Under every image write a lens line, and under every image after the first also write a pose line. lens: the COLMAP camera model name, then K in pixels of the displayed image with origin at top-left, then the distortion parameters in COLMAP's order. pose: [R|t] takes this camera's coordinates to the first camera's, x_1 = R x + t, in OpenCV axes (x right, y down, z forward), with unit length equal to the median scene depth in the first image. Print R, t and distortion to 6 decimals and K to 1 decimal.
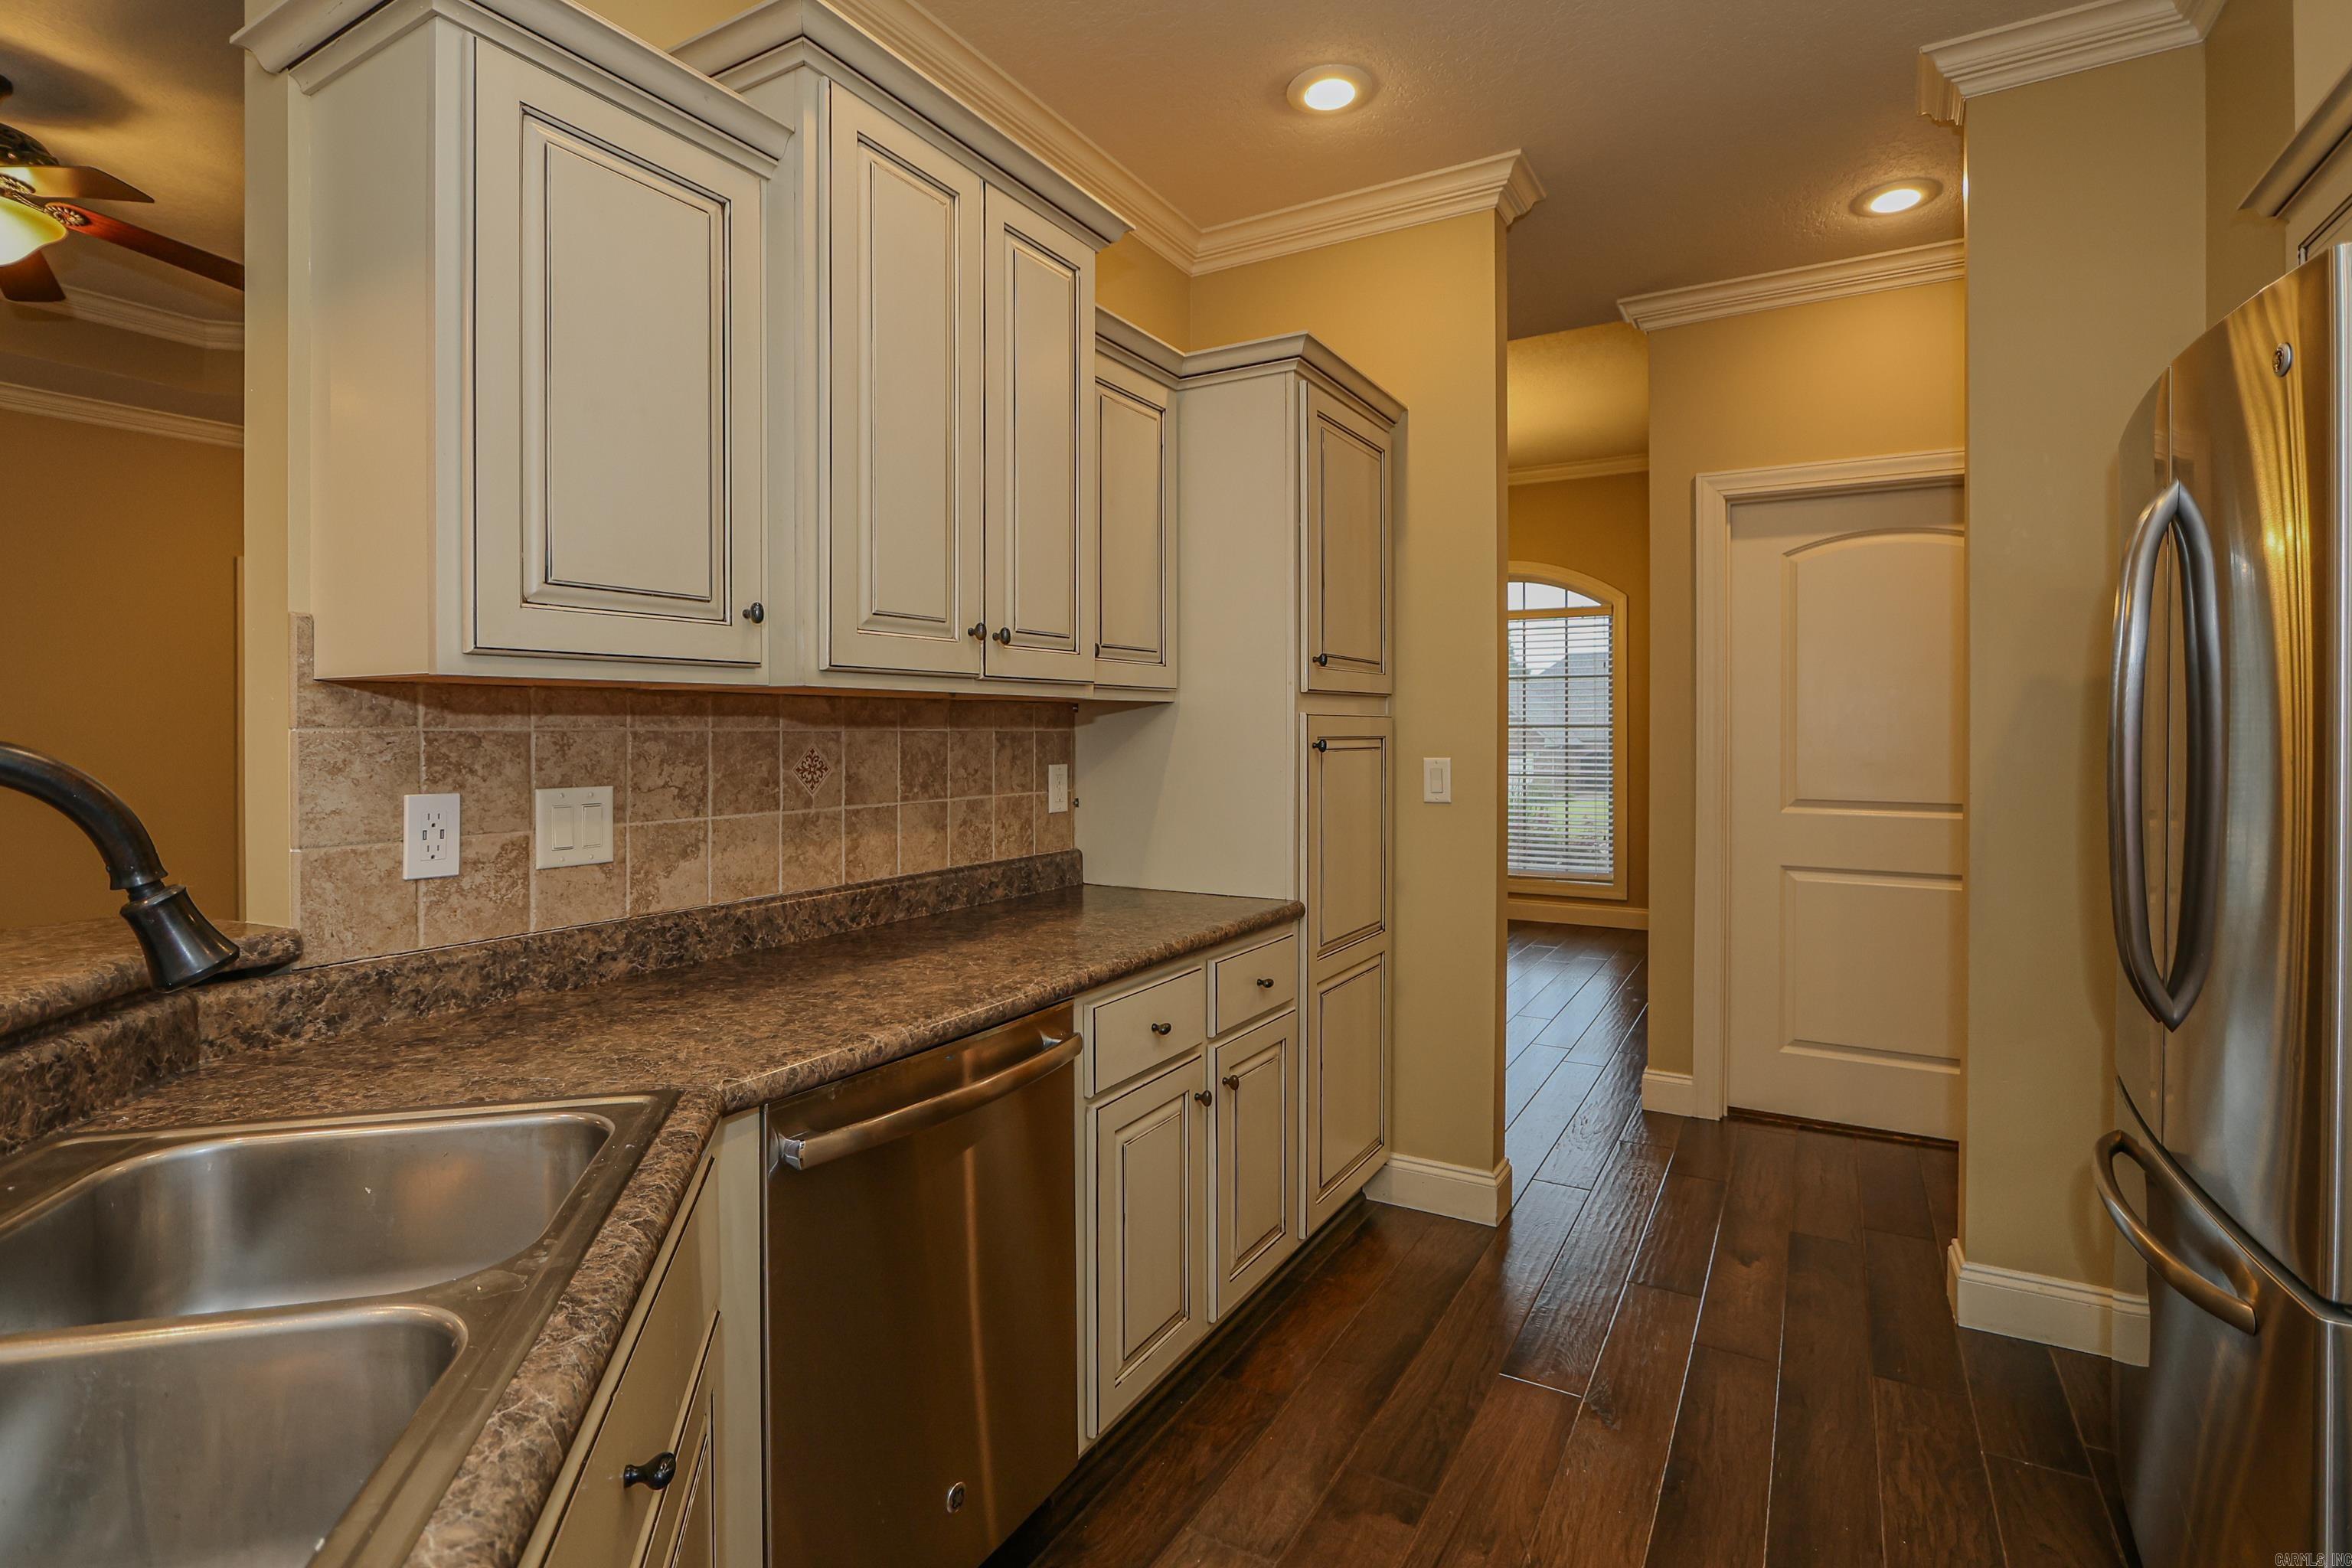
lens RADIAL K [[1079.9, 0, 1176.8], [0, 1079.9, 731.8], [0, 0, 1]] dist [-0.016506, 0.001925]
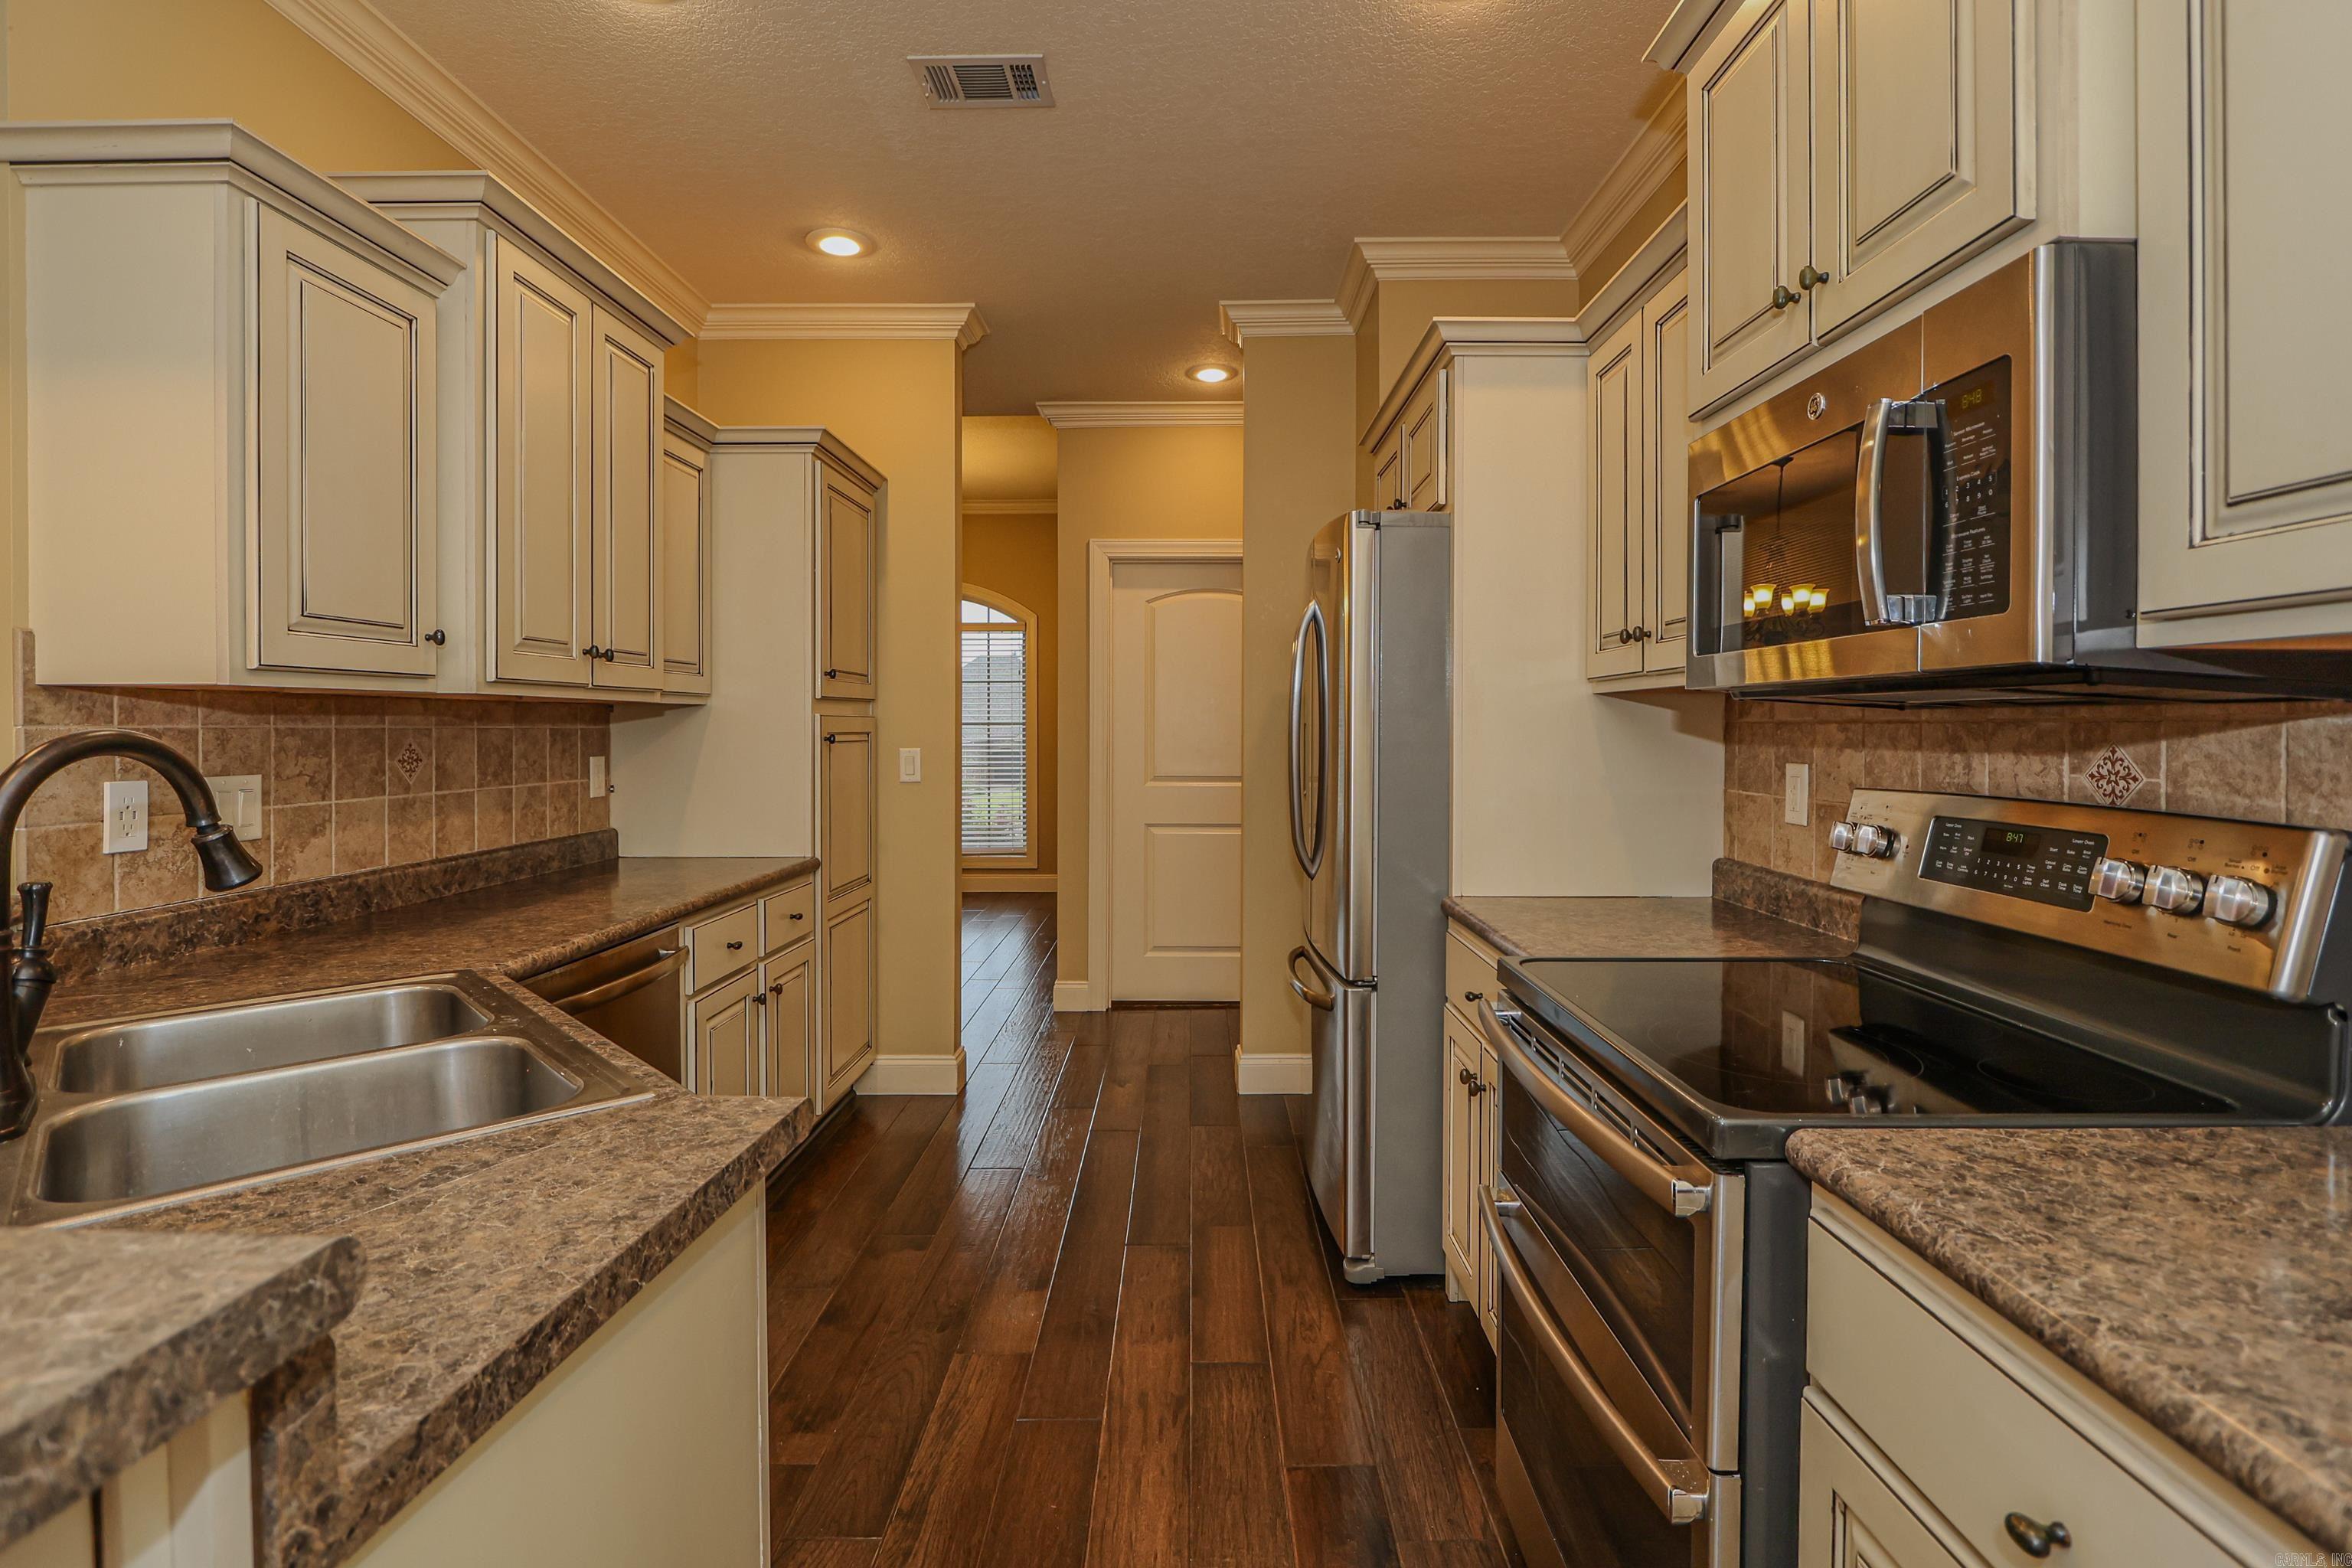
lens RADIAL K [[1079.9, 0, 1185.7], [0, 1079.9, 729.1], [0, 0, 1]] dist [-0.016506, 0.001925]
pose [[0.858462, -0.000948, 0.512877, -0.177110], [0.000857, 1.000000, 0.000414, 0.000674], [-0.512877, 0.000084, 0.858462, -0.367081]]
